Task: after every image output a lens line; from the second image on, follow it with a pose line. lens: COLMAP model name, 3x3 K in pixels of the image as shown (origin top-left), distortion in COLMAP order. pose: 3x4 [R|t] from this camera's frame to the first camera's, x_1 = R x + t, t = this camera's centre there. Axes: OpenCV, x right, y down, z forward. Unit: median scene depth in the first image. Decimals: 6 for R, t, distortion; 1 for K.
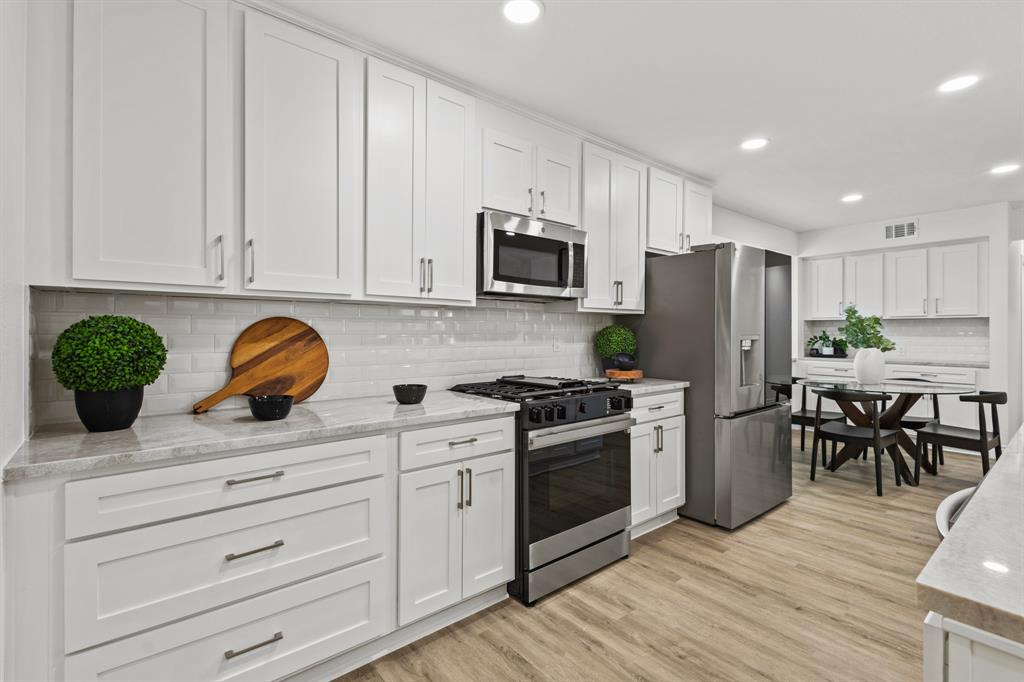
lens RADIAL K [[464.1, 0, 511.1], [0, 464.1, 331.5], [0, 0, 1]] dist [0.000382, 0.000044]
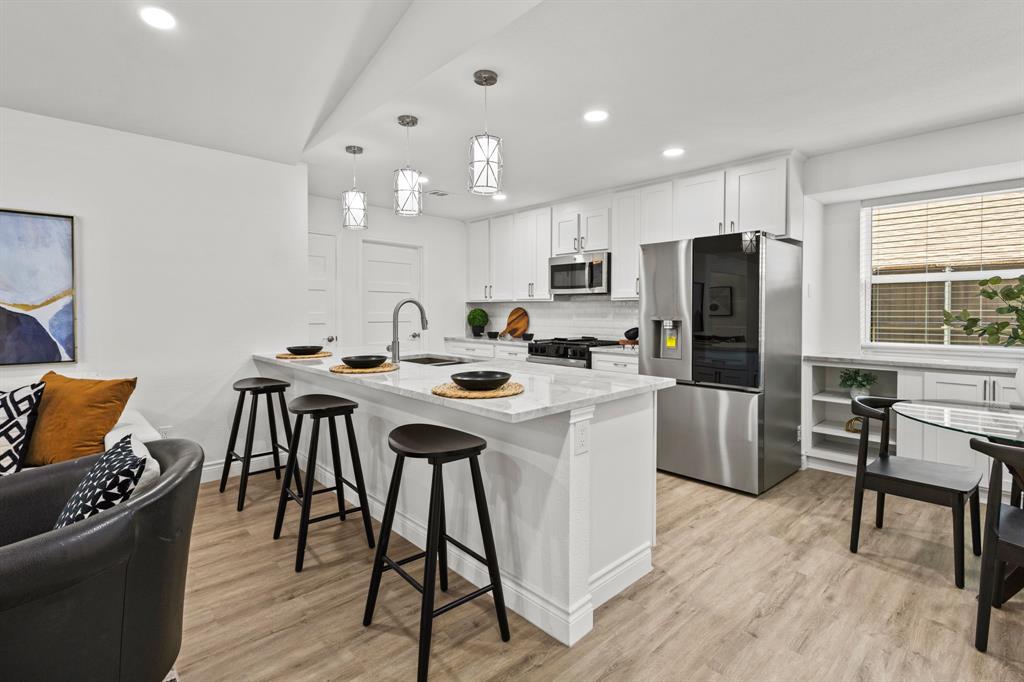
lens RADIAL K [[477.5, 0, 511.0], [0, 477.5, 313.7], [0, 0, 1]] dist [-0.000103, -0.000026]
pose [[0.072052, 0.006893, -0.997377, 1.868754], [-0.001378, 0.999976, 0.006811, -0.008736], [0.997400, 0.000883, 0.072060, 0.557523]]
